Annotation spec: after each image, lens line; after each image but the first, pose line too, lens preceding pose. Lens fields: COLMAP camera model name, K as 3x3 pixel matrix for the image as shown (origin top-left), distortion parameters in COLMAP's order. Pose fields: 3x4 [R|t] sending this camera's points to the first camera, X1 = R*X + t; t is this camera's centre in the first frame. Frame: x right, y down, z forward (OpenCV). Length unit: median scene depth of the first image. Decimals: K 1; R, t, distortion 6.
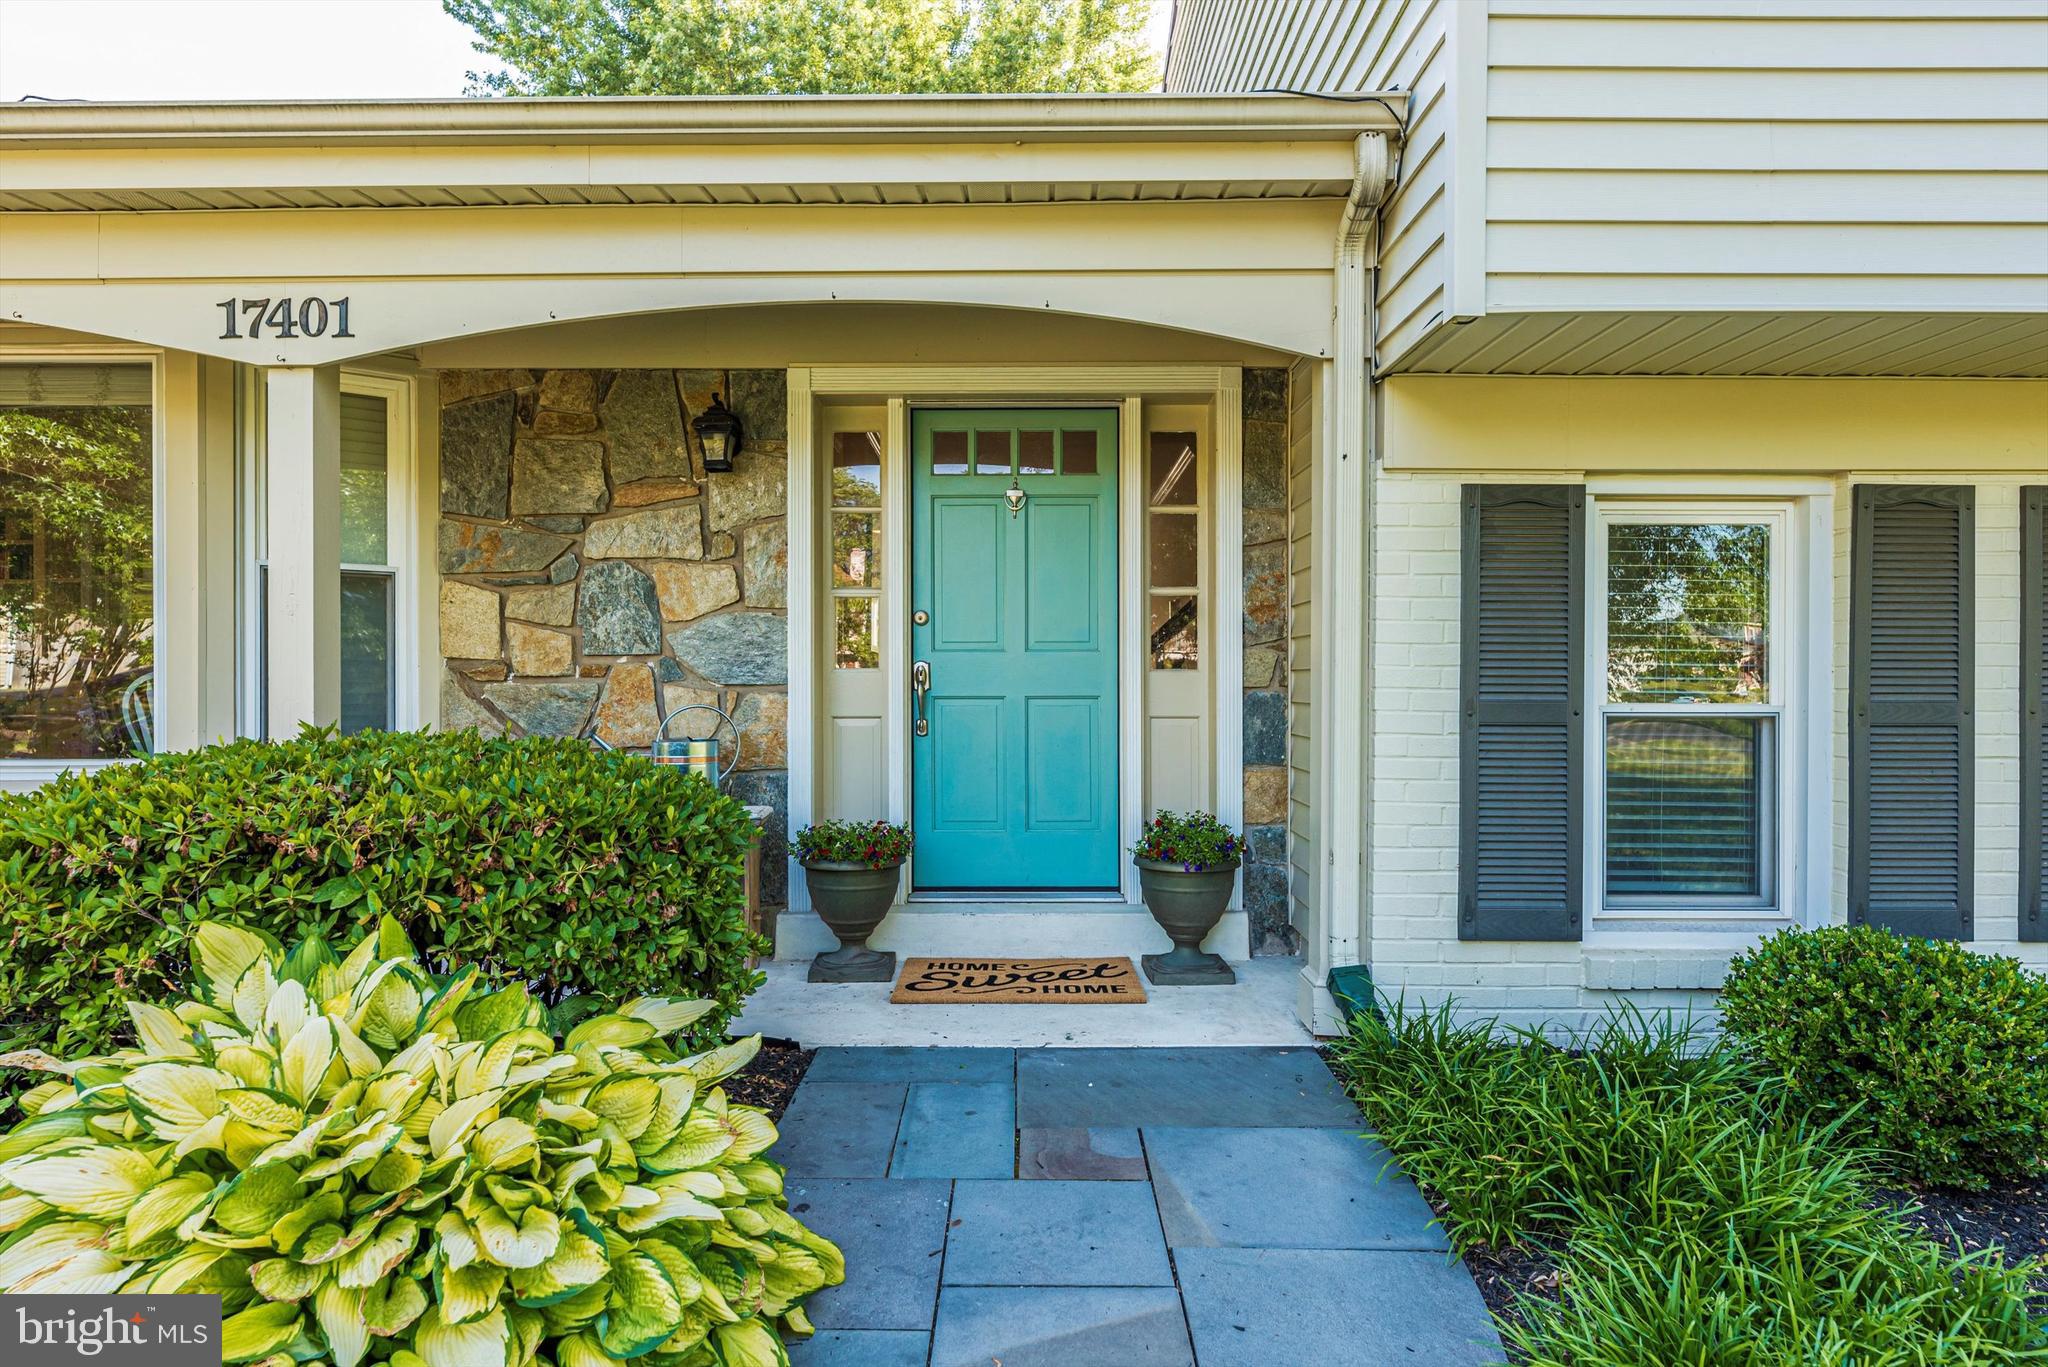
lens RADIAL K [[855.5, 0, 1024.0], [0, 855.5, 683.5], [0, 0, 1]] dist [-0.000900, -0.000328]
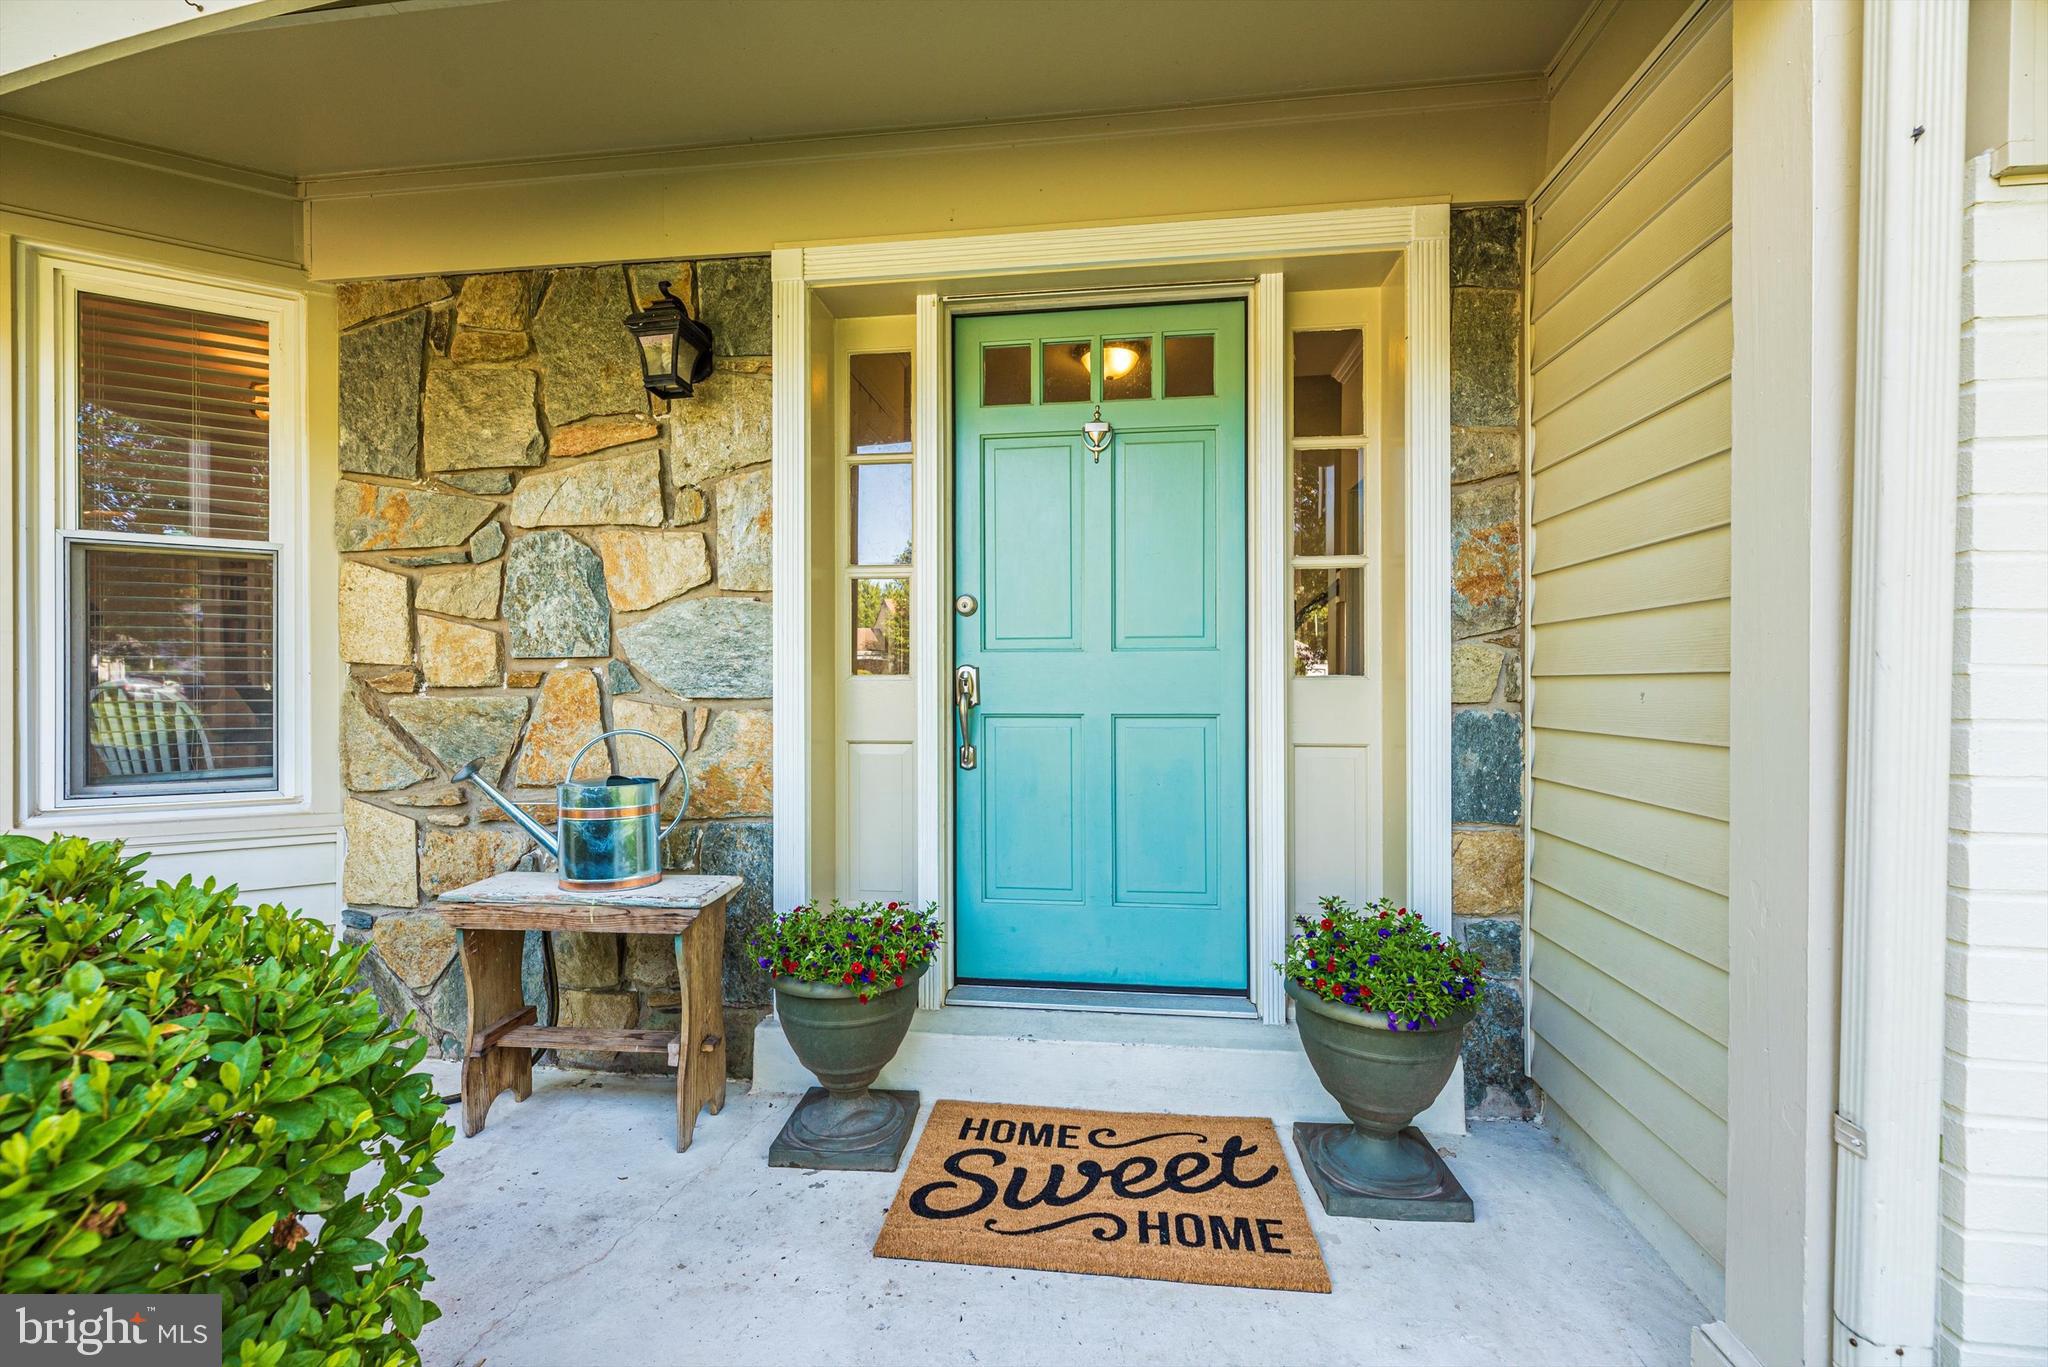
lens RADIAL K [[855.5, 0, 1024.0], [0, 855.5, 683.5], [0, 0, 1]] dist [-0.000900, -0.000328]
pose [[0.994242, -0.001104, -0.107152, 0.005617], [0.000251, 0.999968, -0.007969, -0.005371], [0.107158, 0.007896, 0.994211, 0.314271]]
